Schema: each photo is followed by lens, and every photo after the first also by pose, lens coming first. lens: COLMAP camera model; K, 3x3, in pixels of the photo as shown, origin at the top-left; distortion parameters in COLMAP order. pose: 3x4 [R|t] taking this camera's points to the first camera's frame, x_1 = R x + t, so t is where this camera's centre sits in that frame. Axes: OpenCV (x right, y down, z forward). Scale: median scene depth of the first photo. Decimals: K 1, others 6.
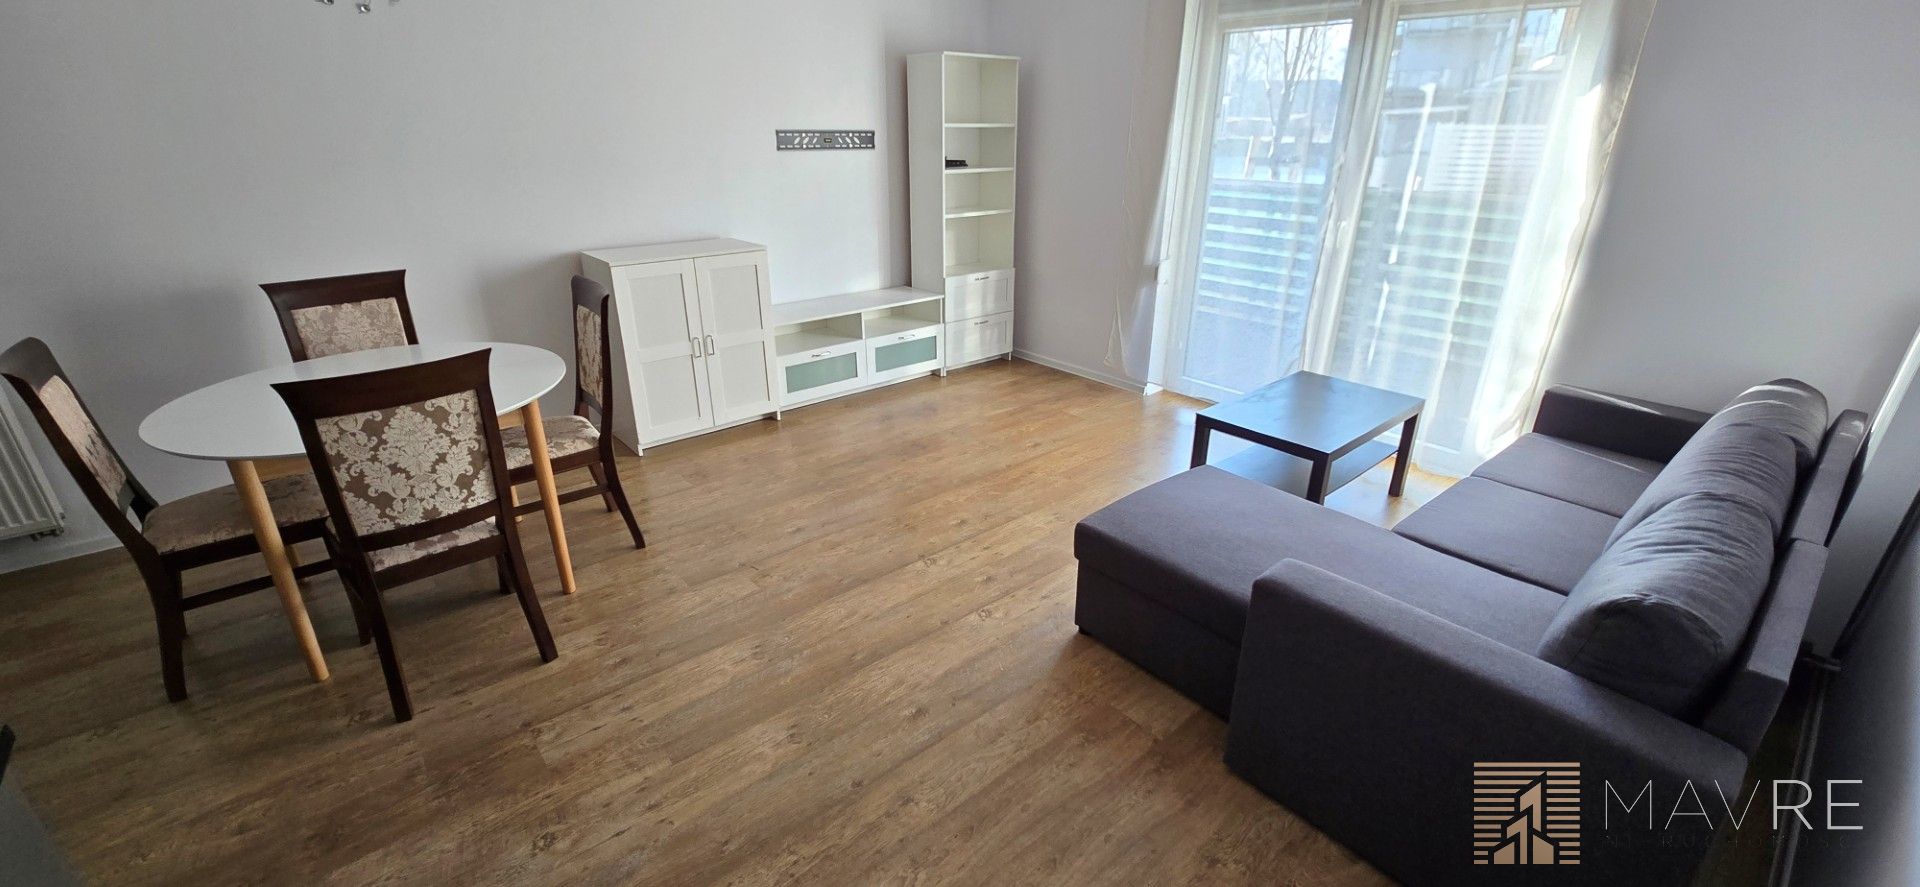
lens RADIAL K [[778.1, 0, 957.6], [0, 778.1, 441.8], [0, 0, 1]] dist [-0.006864, -0.000269]
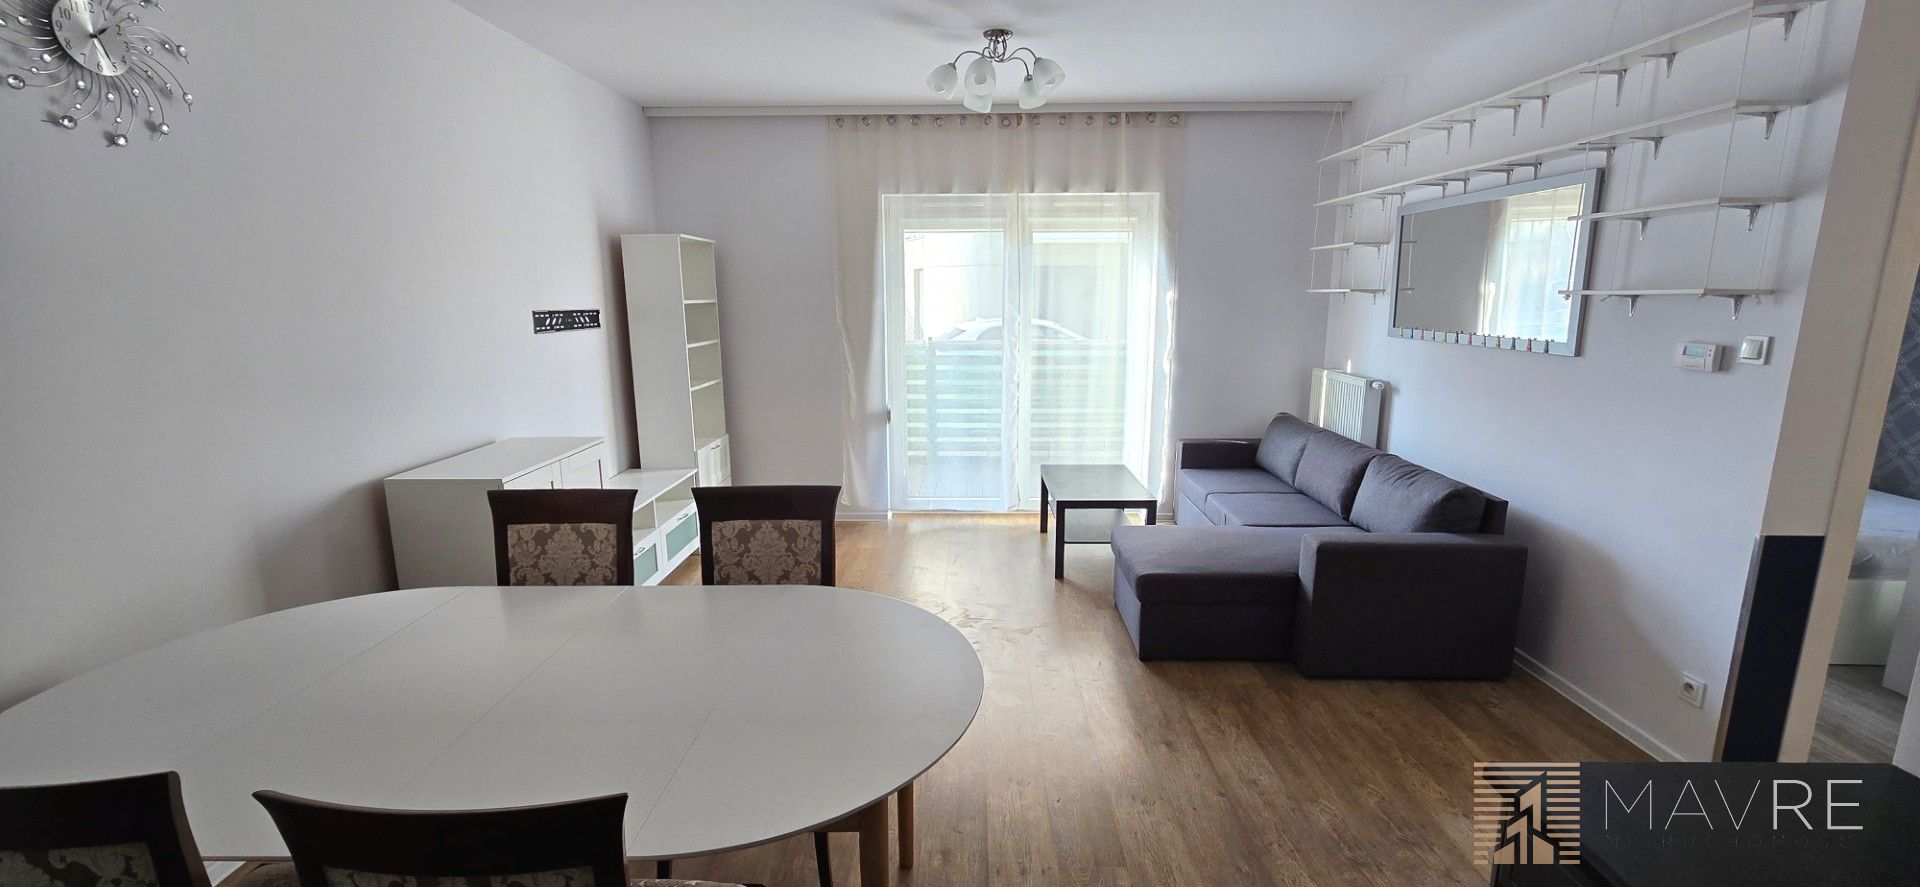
lens RADIAL K [[790.9, 0, 952.7], [0, 790.9, 437.7], [0, 0, 1]] dist [0.001393, -0.000066]
pose [[0.674704, -0.142677, 0.724167, -0.810443], [0.289851, 0.953537, -0.082185, -0.082098], [-0.678794, 0.265351, 0.684710, 0.162168]]
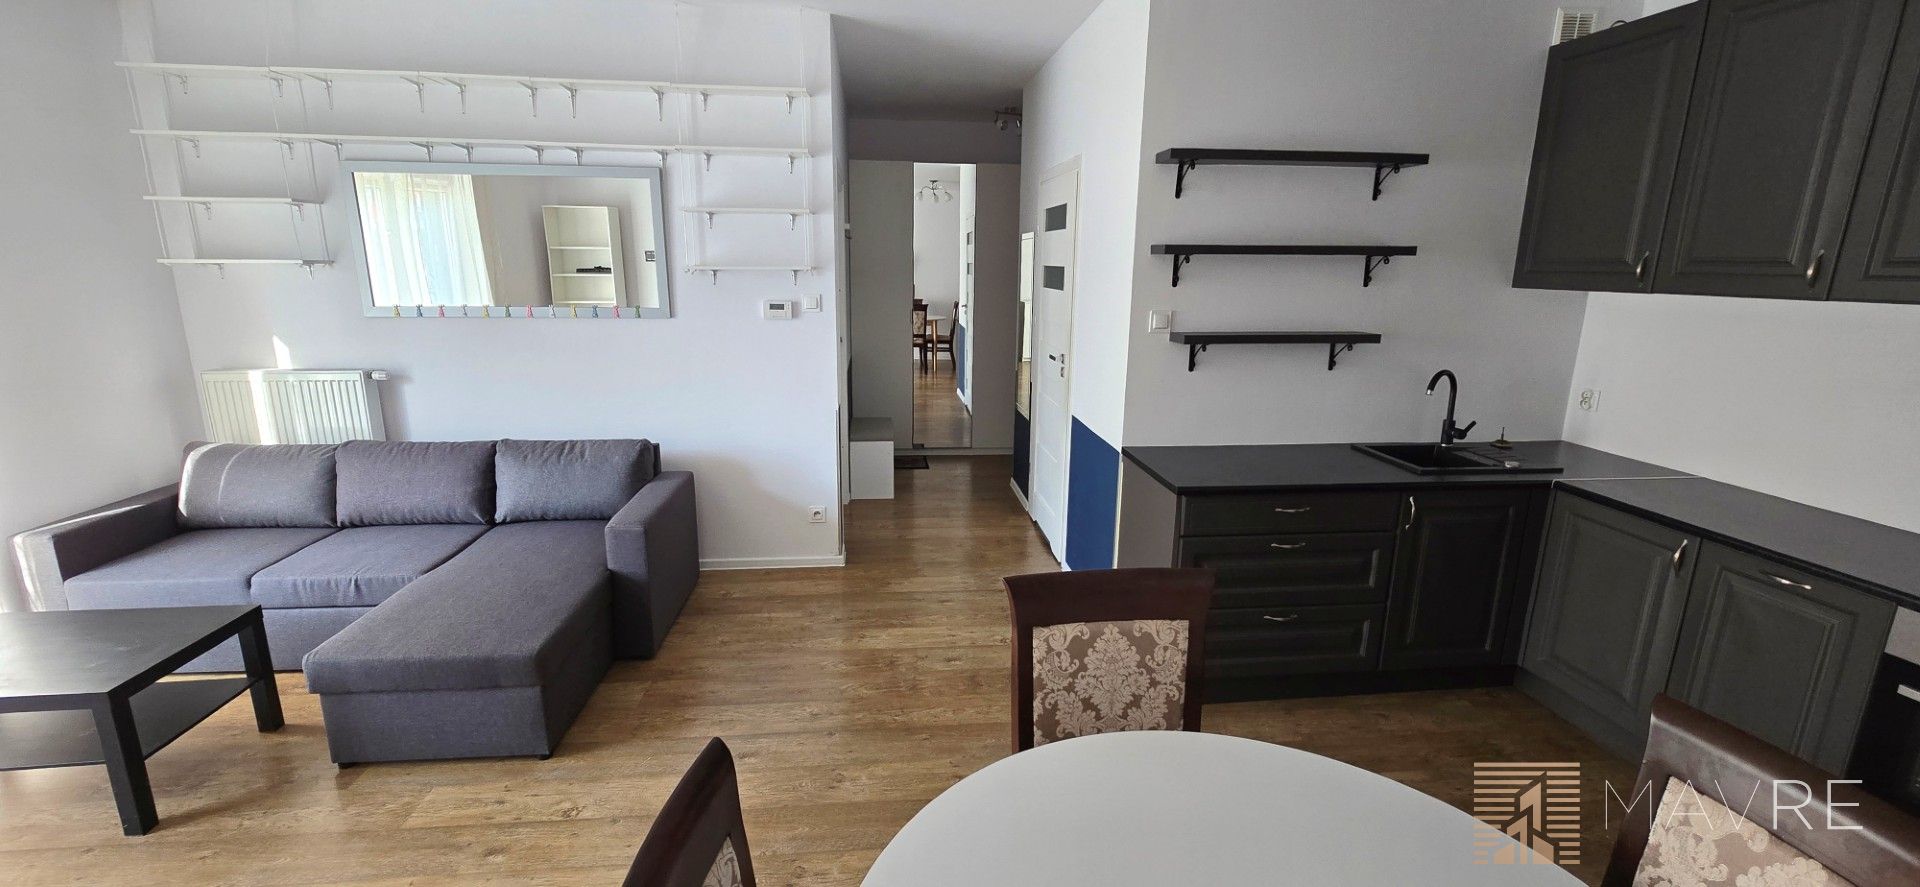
lens RADIAL K [[778.1, 0, 957.6], [0, 778.1, 441.8], [0, 0, 1]] dist [-0.006864, -0.000269]
pose [[-0.819812, -0.148197, 0.553124, -0.634889], [0.201302, 0.829695, 0.520658, -0.421860], [-0.536084, 0.538186, -0.650361, 0.949355]]
